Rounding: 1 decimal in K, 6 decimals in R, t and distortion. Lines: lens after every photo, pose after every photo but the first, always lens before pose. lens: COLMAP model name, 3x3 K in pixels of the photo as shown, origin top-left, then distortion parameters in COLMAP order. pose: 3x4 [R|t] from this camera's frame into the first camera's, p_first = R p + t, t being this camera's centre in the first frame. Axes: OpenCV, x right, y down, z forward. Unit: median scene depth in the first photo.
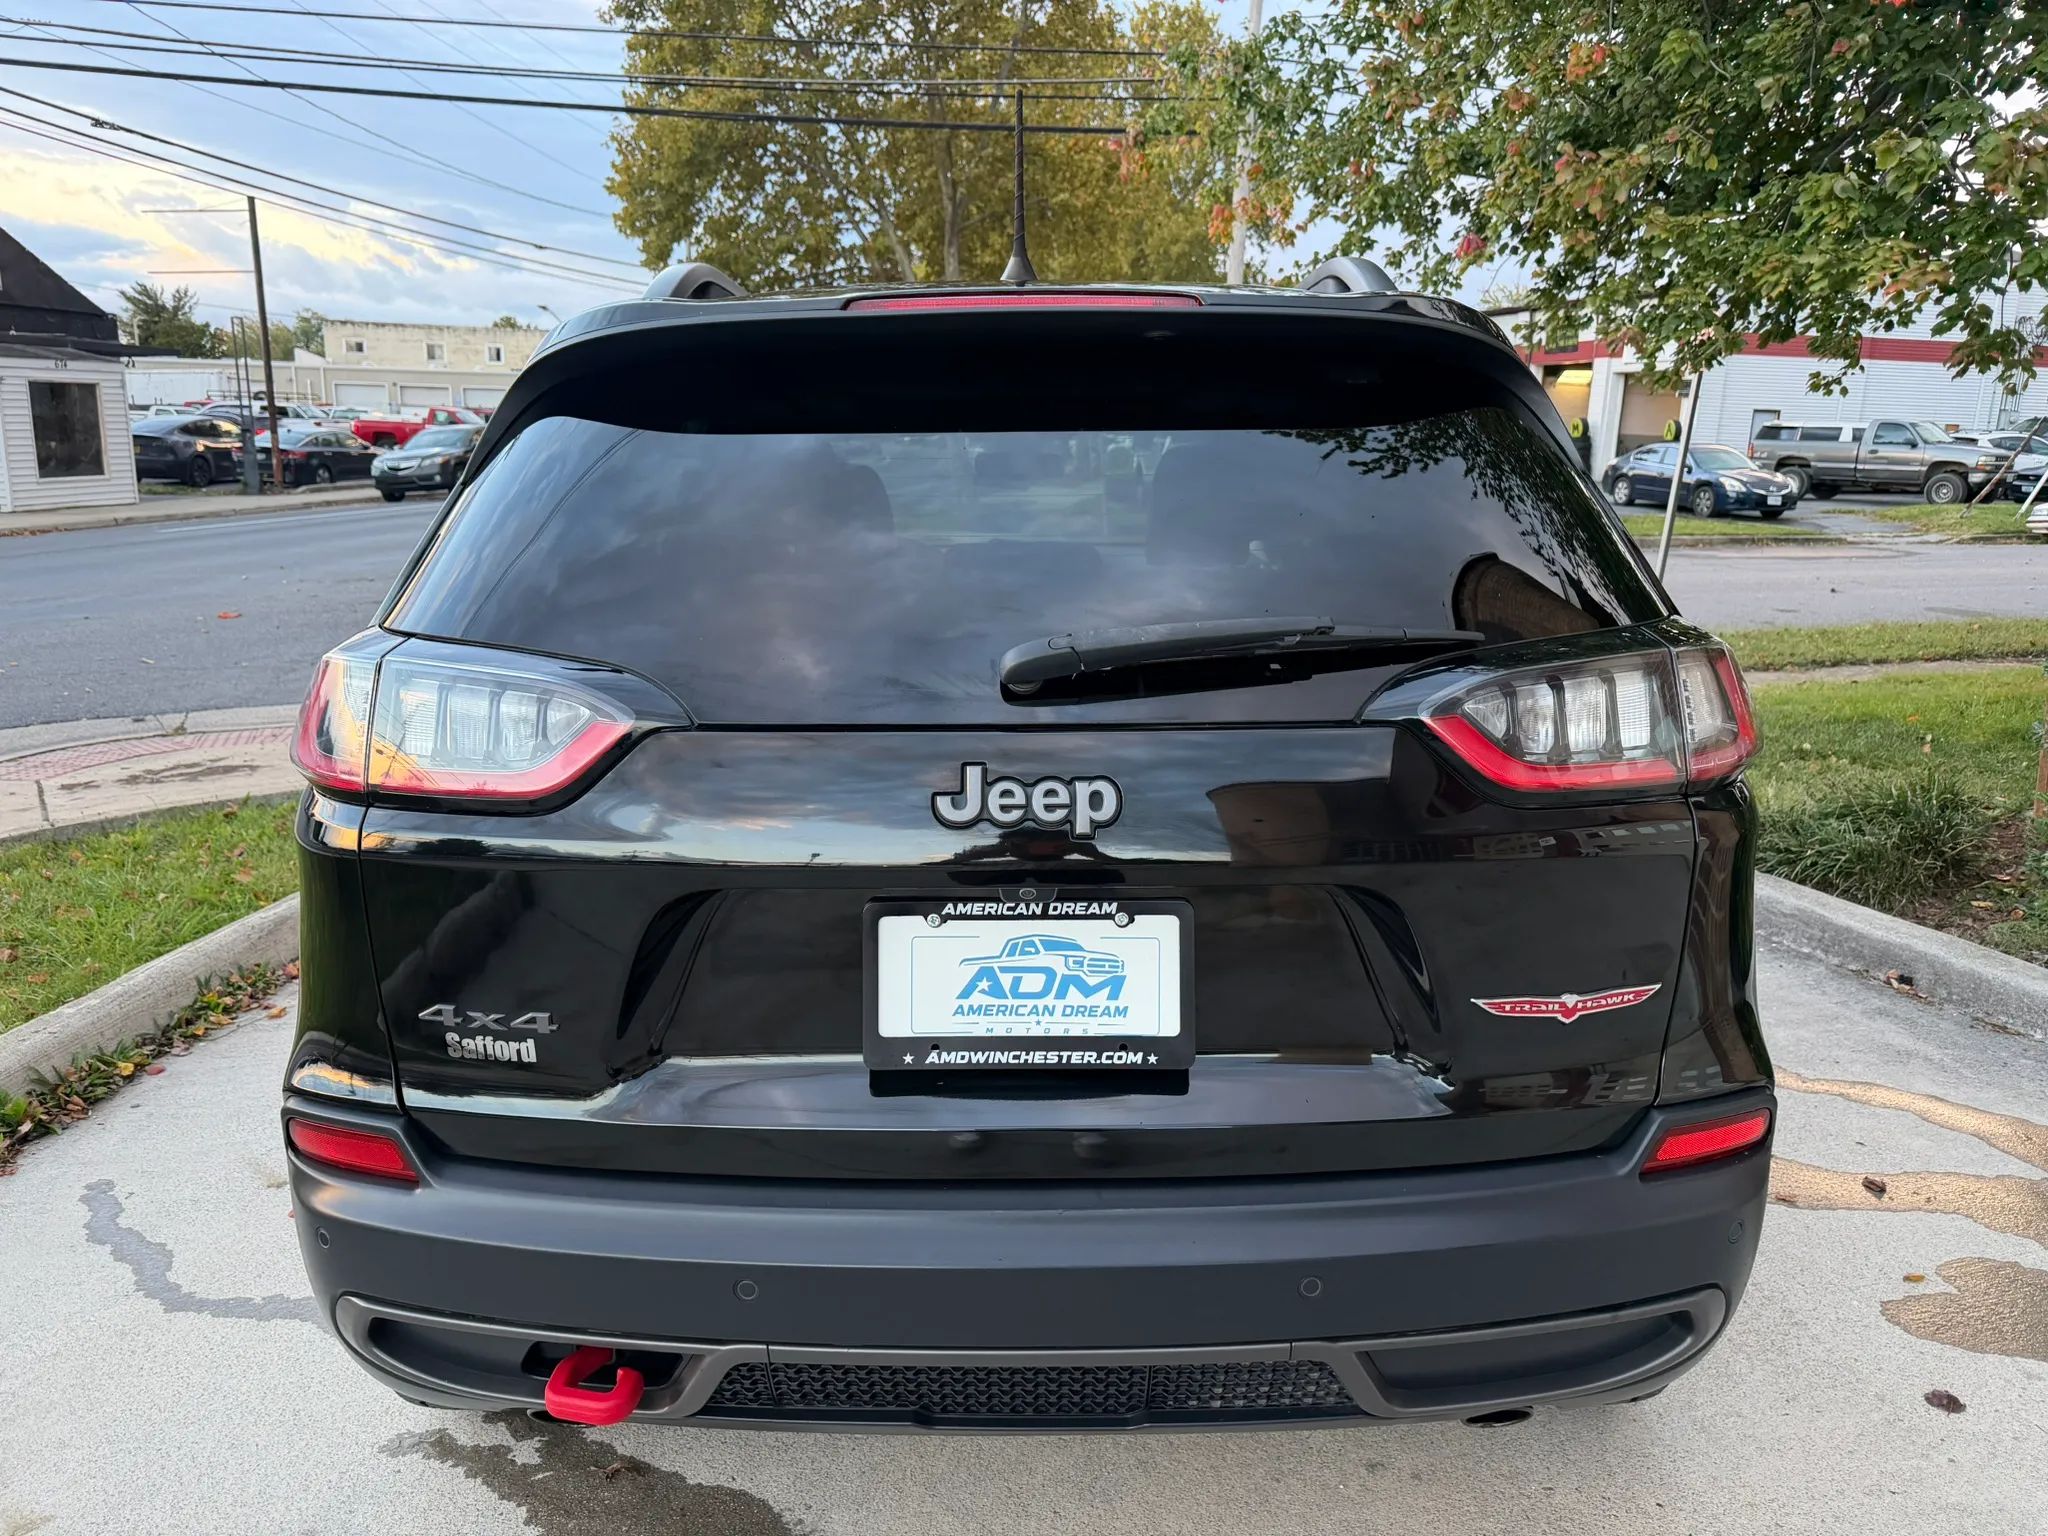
lens RADIAL K [[1454.0, 0, 1028.3], [0, 1454.0, 748.5], [0, 0, 1]] dist [0.076743, -0.094450]
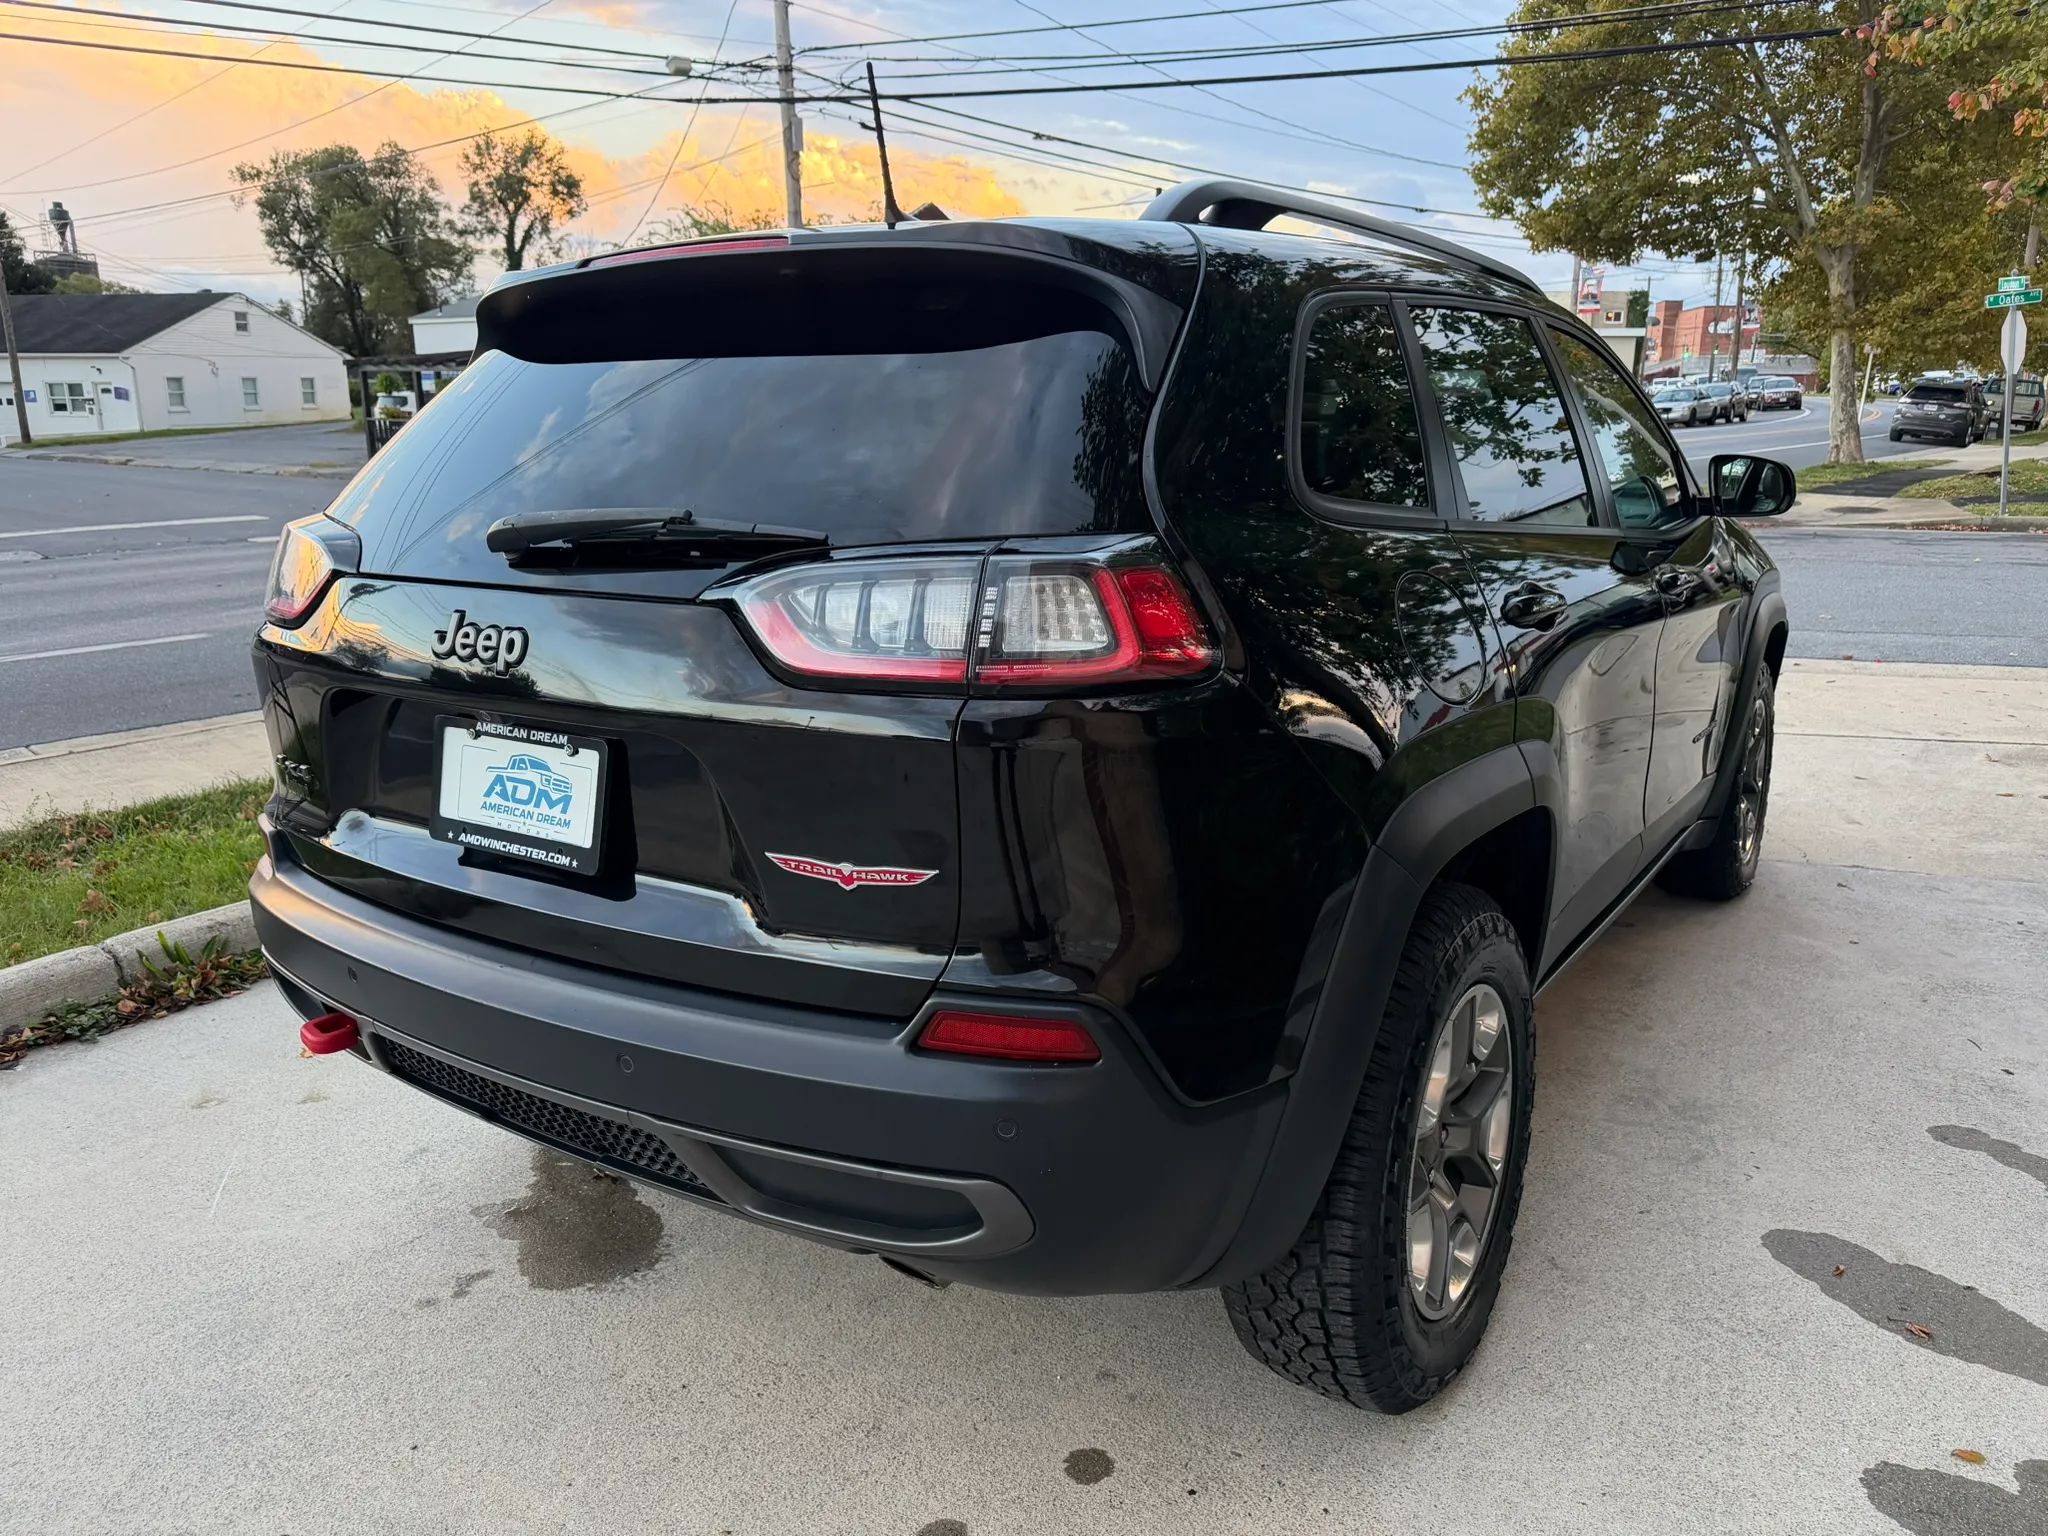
lens RADIAL K [[1465.3, 0, 1023.2], [0, 1465.3, 781.0], [0, 0, 1]] dist [0.023590, -0.034514]
pose [[0.832337, 0.126753, -0.539581, 1.041977], [-0.102839, 0.991914, 0.074375, 0.010767], [0.544645, -0.006415, 0.838642, 0.158582]]
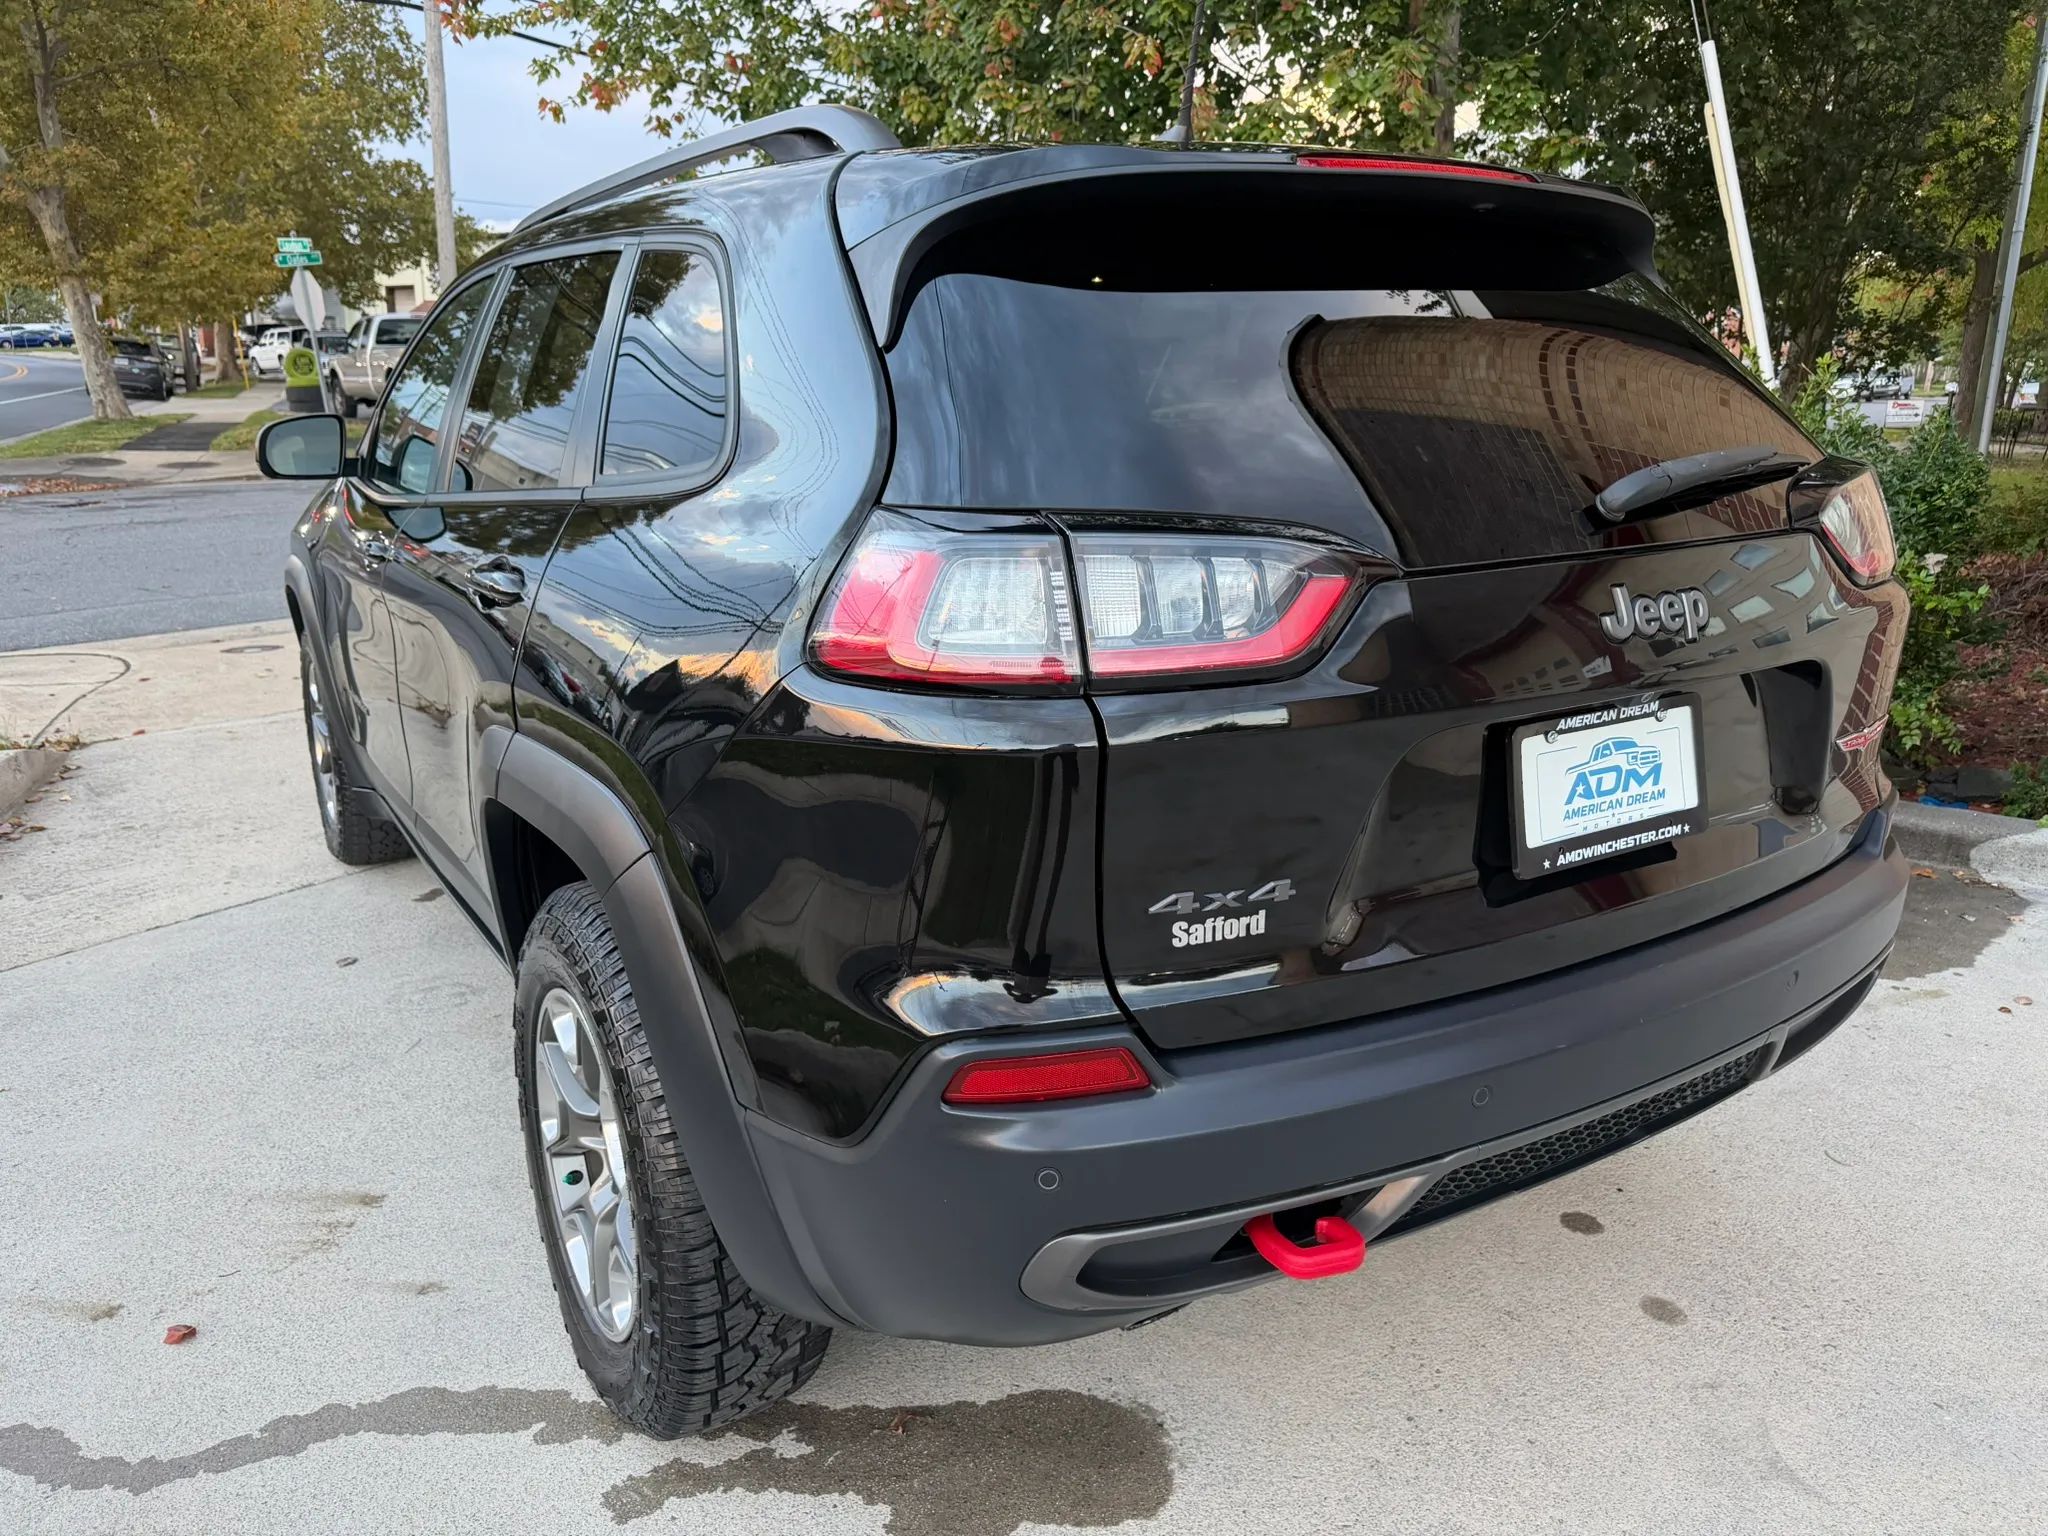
lens RADIAL K [[1447.1, 0, 1024.0], [0, 1447.1, 768.0], [0, 0, 1]] dist [0.110789, -0.119918]
pose [[0.854537, -0.139060, 0.500428, -0.939579], [0.105869, 0.989899, 0.094292, -0.004731], [-0.508486, -0.027596, 0.860628, 0.245714]]
